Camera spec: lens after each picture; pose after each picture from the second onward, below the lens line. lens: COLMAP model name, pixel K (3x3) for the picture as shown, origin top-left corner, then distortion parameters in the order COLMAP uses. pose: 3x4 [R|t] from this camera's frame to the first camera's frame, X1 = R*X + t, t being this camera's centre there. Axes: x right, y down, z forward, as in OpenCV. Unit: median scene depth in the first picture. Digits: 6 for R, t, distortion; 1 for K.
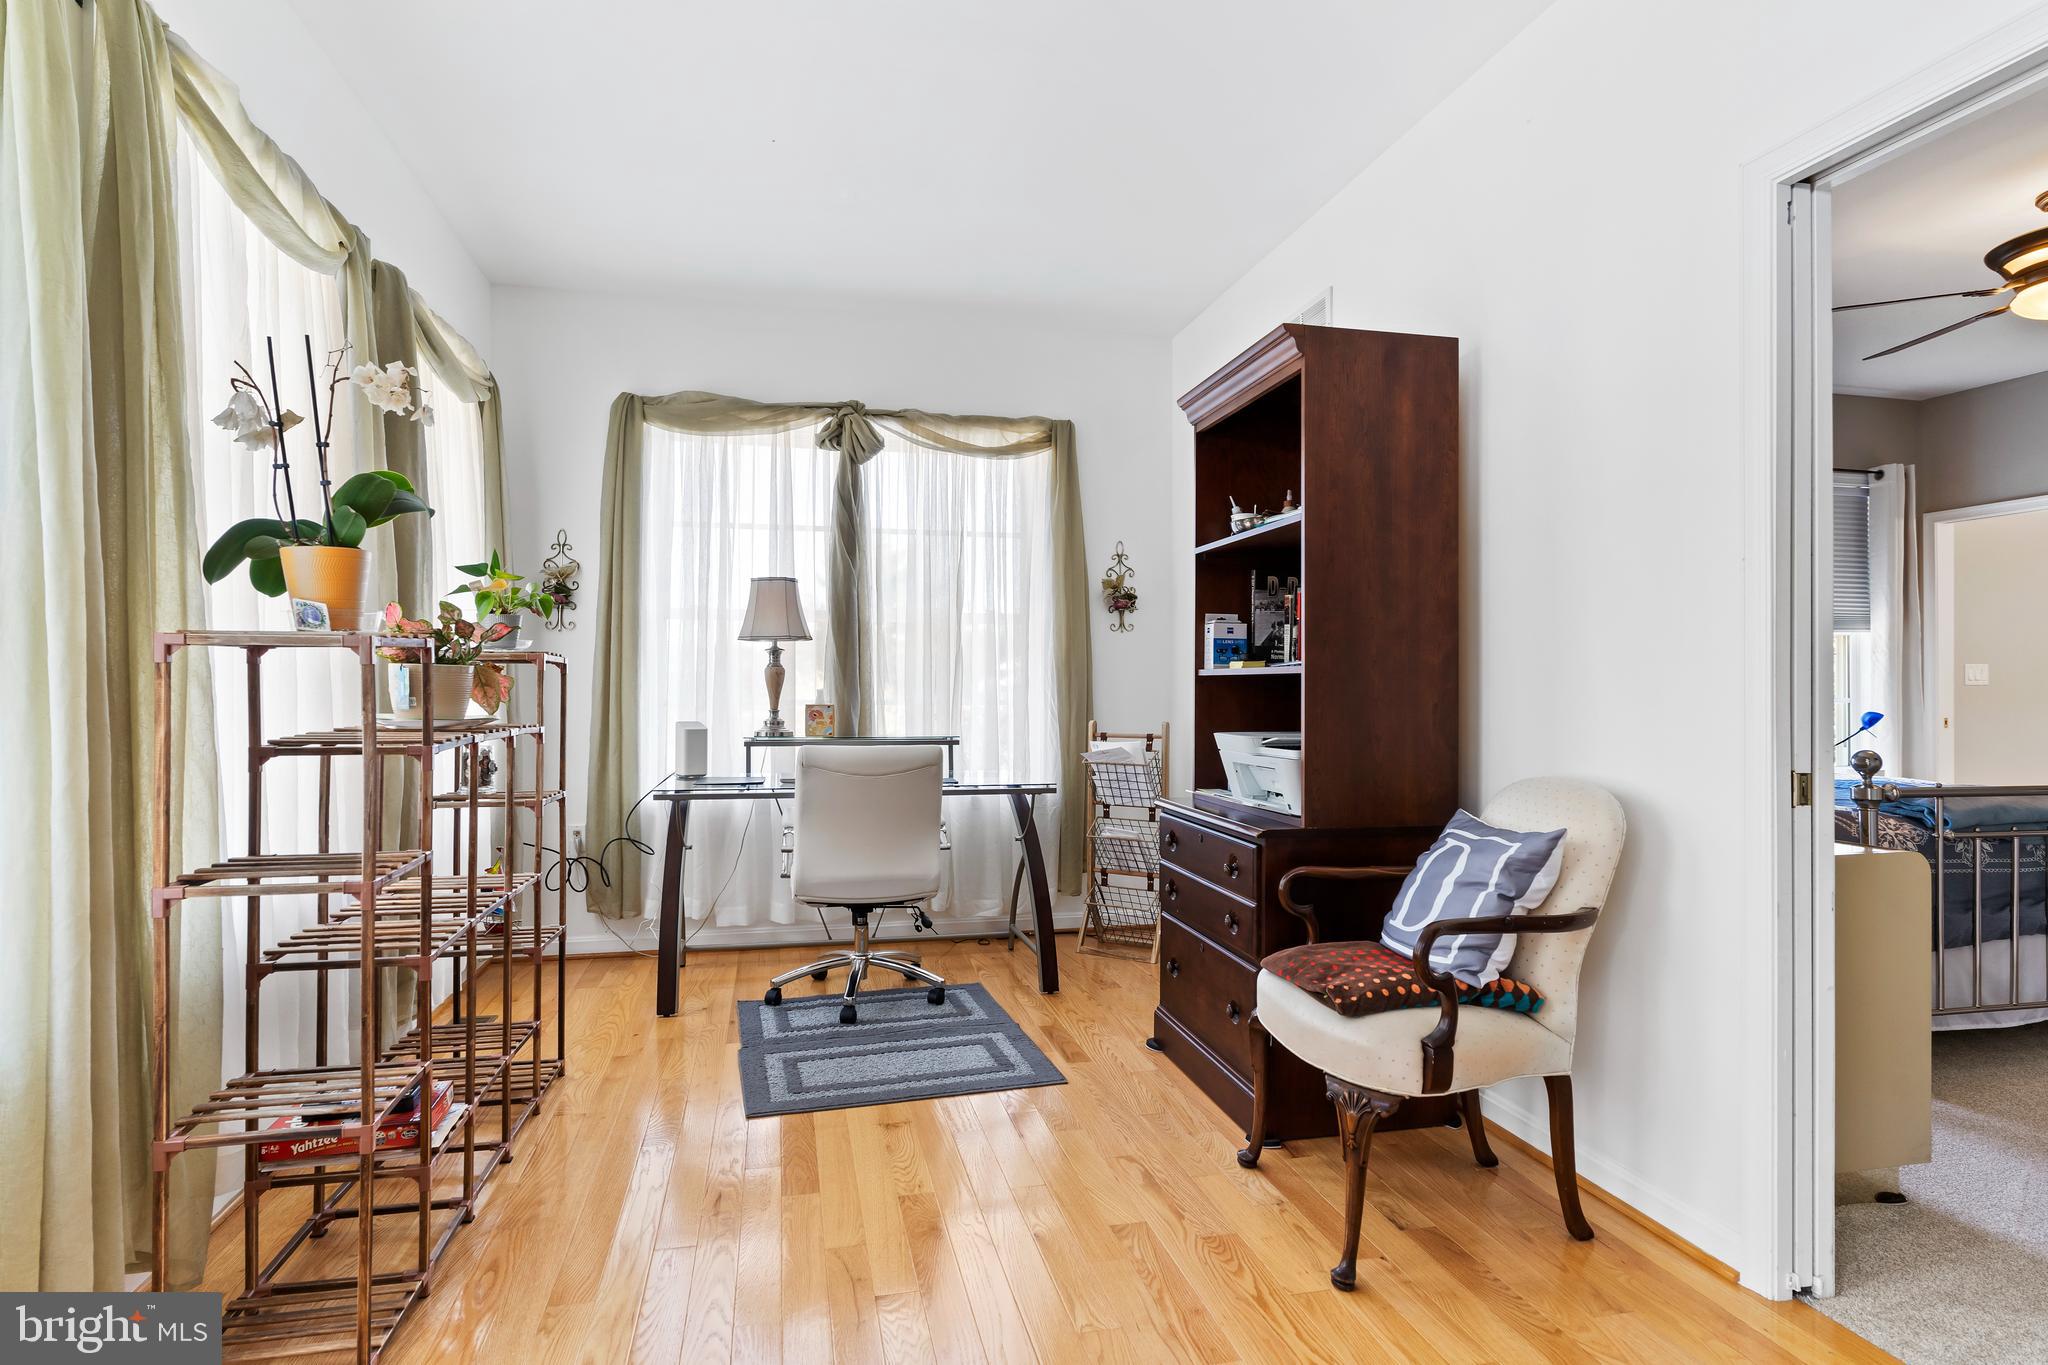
lens RADIAL K [[1068.1, 0, 1024.0], [0, 1068.1, 682.5], [0, 0, 1]] dist [0.002709, 0.000803]
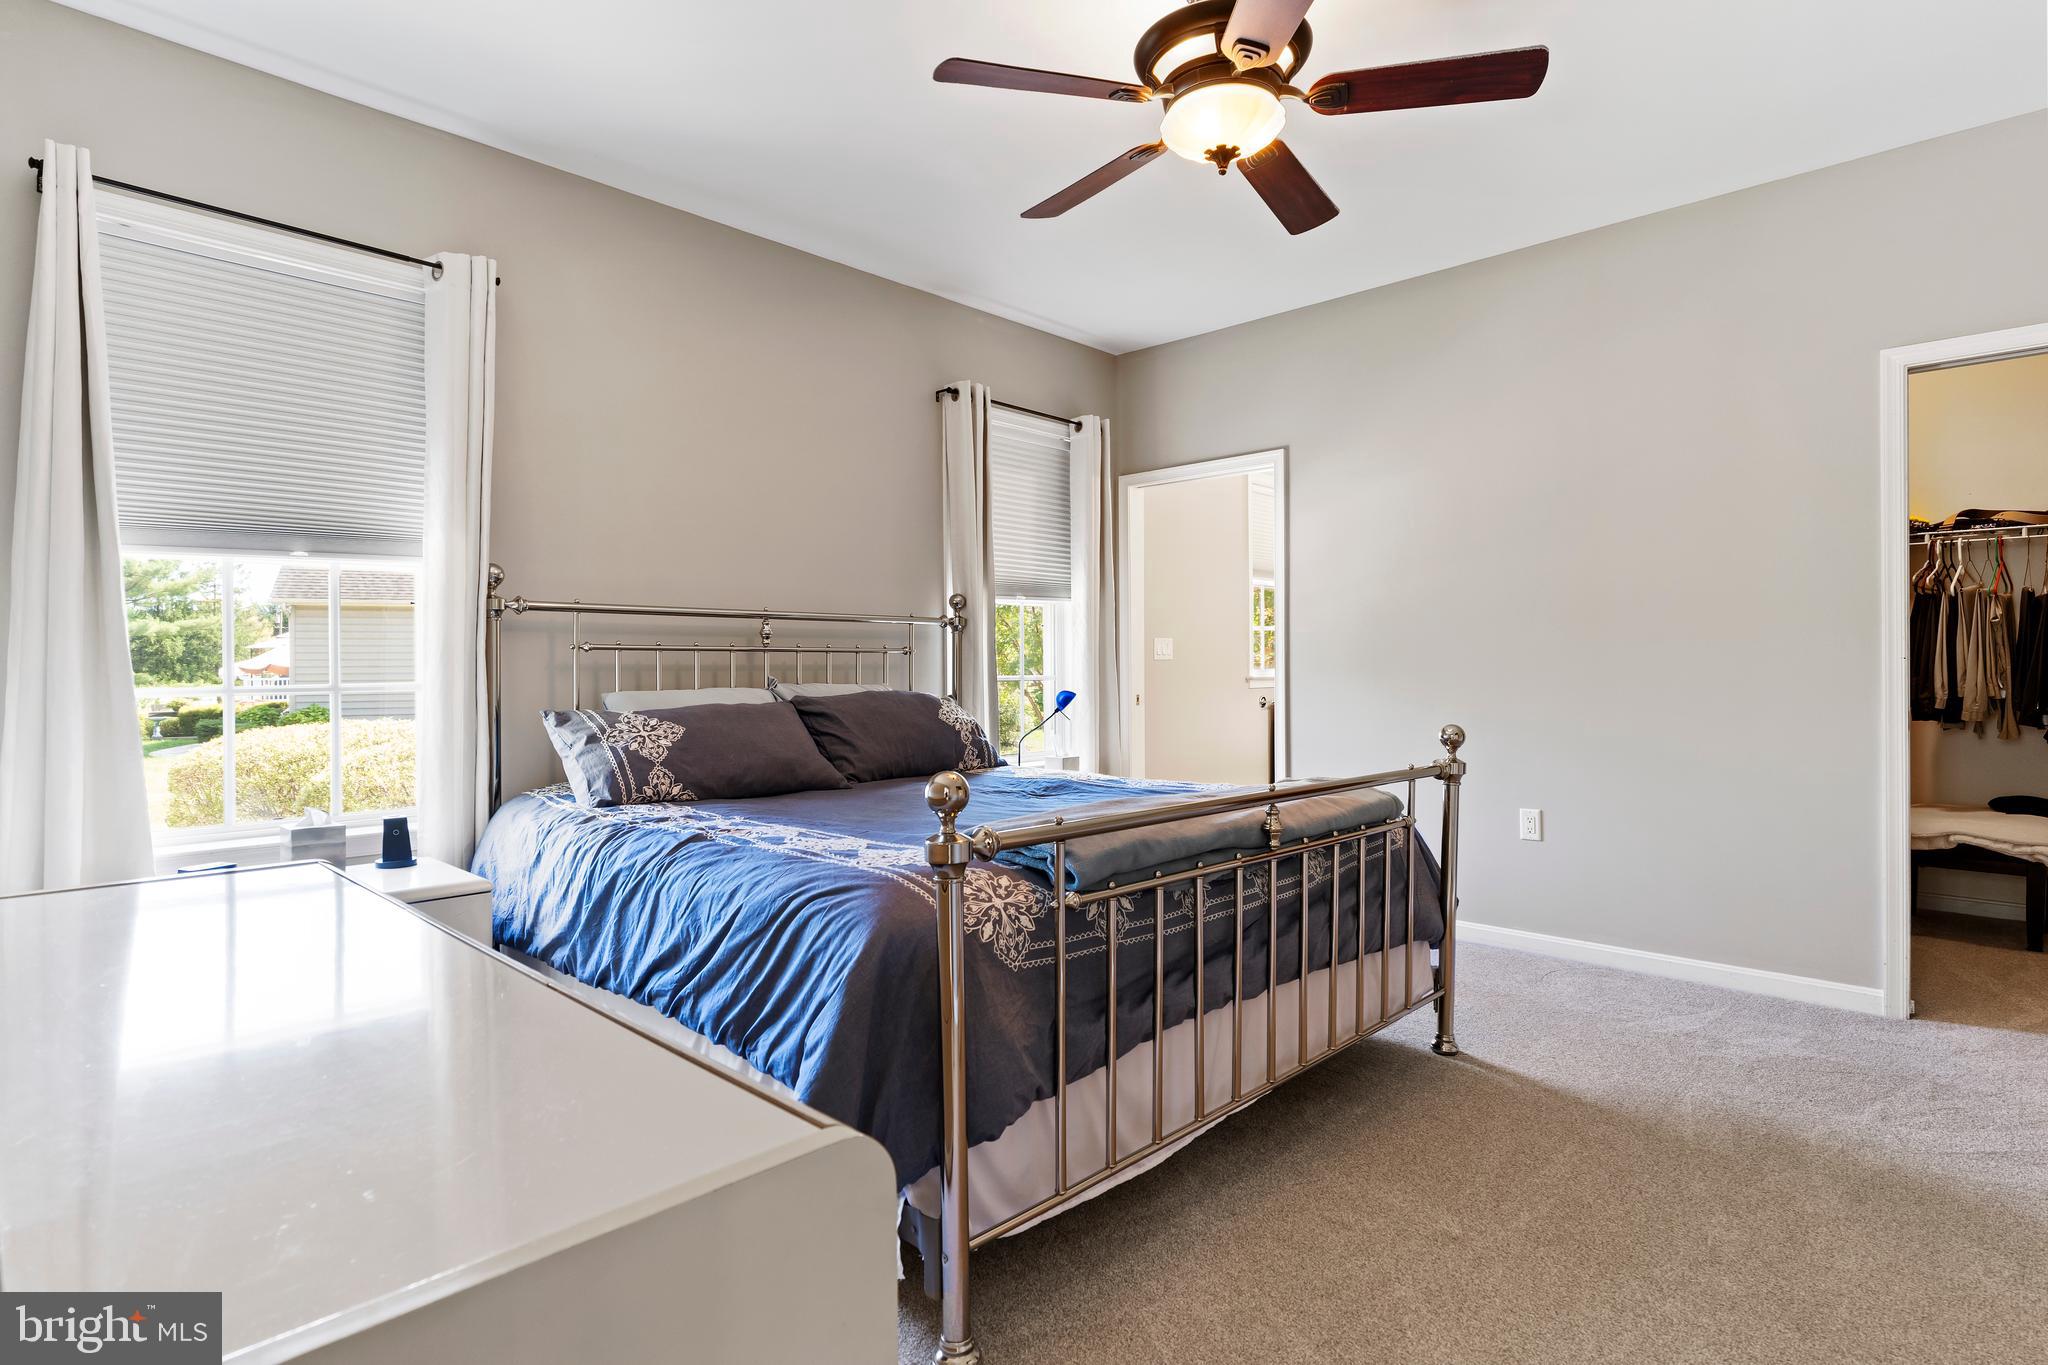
lens RADIAL K [[1068.1, 0, 1024.0], [0, 1068.1, 682.5], [0, 0, 1]] dist [0.002709, 0.000803]
pose [[0.838881, -0.011079, 0.544202, 0.494867], [-0.000018, 0.999792, 0.020382, 0.005869], [-0.544315, -0.017107, 0.838707, 0.492042]]
